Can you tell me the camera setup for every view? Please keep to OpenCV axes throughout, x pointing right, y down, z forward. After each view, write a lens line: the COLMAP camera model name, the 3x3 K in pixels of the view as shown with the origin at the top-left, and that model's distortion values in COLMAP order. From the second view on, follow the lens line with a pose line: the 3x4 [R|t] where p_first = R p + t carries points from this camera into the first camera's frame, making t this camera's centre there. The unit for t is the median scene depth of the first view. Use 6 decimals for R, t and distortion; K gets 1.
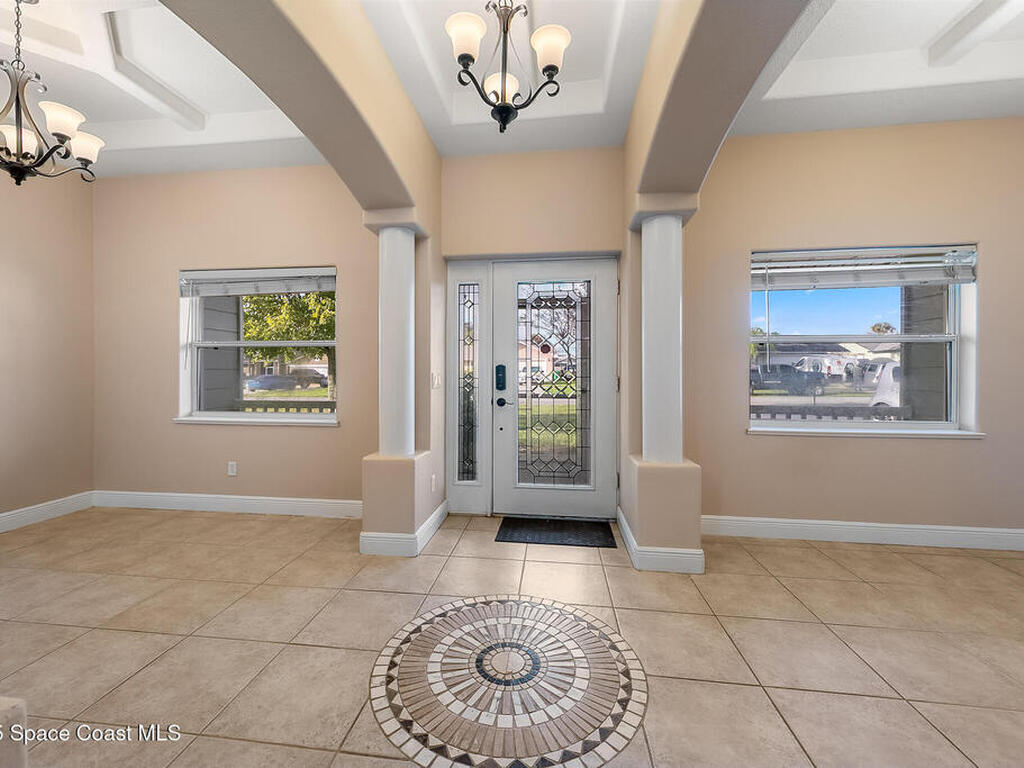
lens RADIAL K [[441.0, 0, 494.9], [0, 441.0, 371.0], [0, 0, 1]] dist [0.008117, -0.000308]
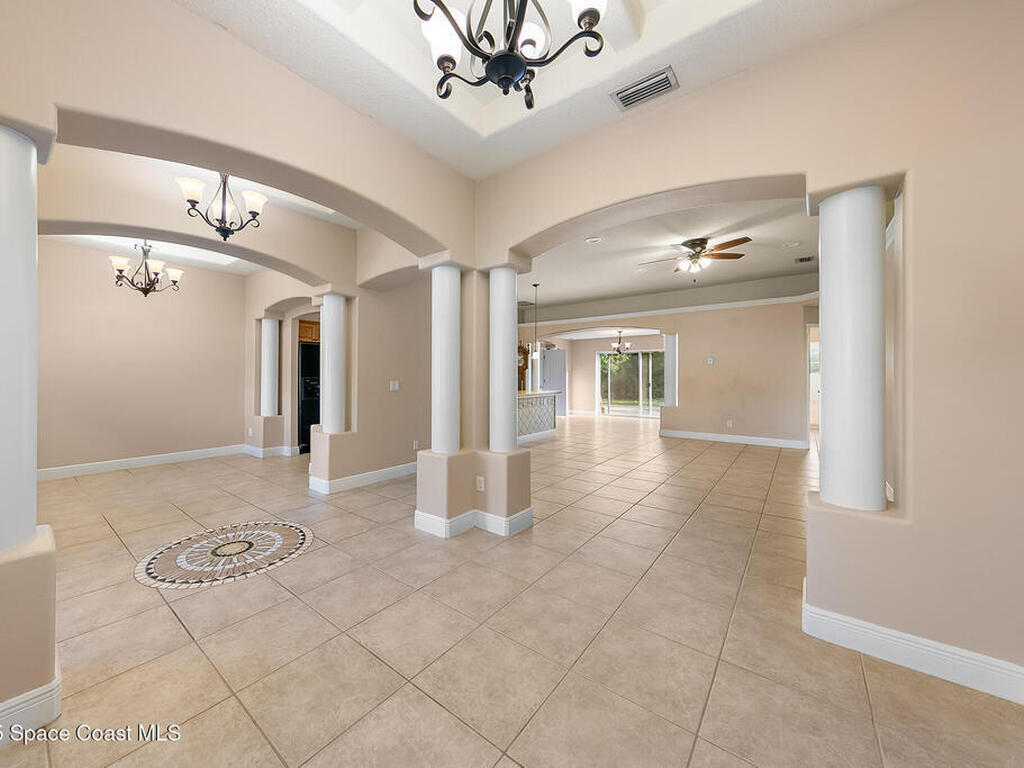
lens RADIAL K [[395.4, 0, 470.8], [0, 395.4, 374.4], [0, 0, 1]] dist [0.000827, 0.000021]
pose [[-0.843562, 0.002349, 0.537027, -1.084688], [0.000561, 0.999994, -0.003493, -0.022805], [-0.537031, -0.002645, -0.843558, 1.215771]]
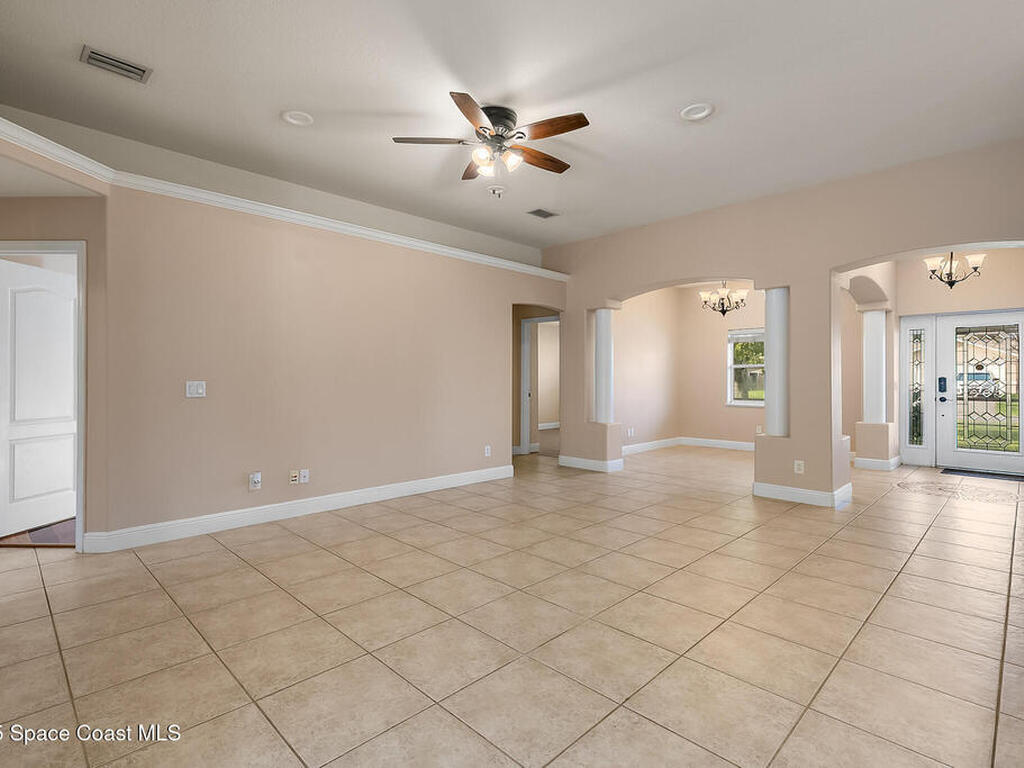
lens RADIAL K [[515.5, 0, 515.4], [0, 515.5, 374.9], [0, 0, 1]] dist [0.035649, 0.000328]
pose [[0.805434, -0.001549, -0.592683, -0.138742], [-0.002849, 0.999975, -0.006486, -0.005868], [0.592678, 0.006912, 0.805410, -2.078359]]
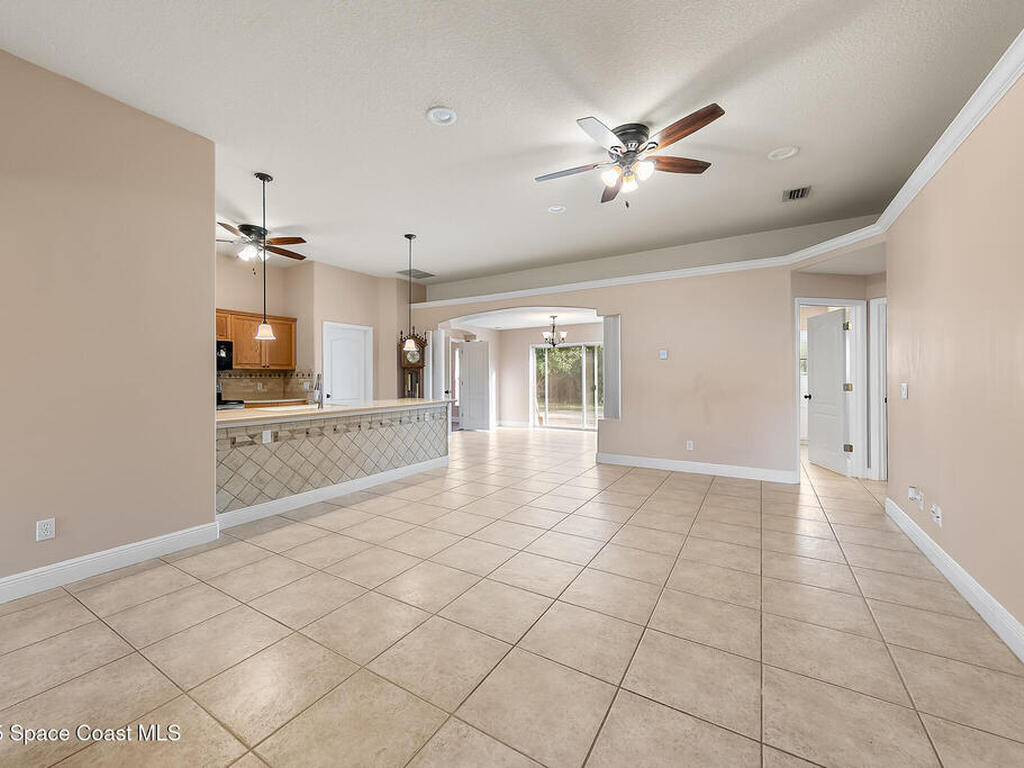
lens RADIAL K [[432.4, 0, 487.2], [0, 432.4, 377.1], [0, 0, 1]] dist [0.011393, 0.000010]
pose [[-0.907104, 0.005352, 0.420872, -1.119762], [0.005882, 0.999983, -0.000037, -0.018073], [-0.420865, 0.002442, -0.907120, 0.223342]]
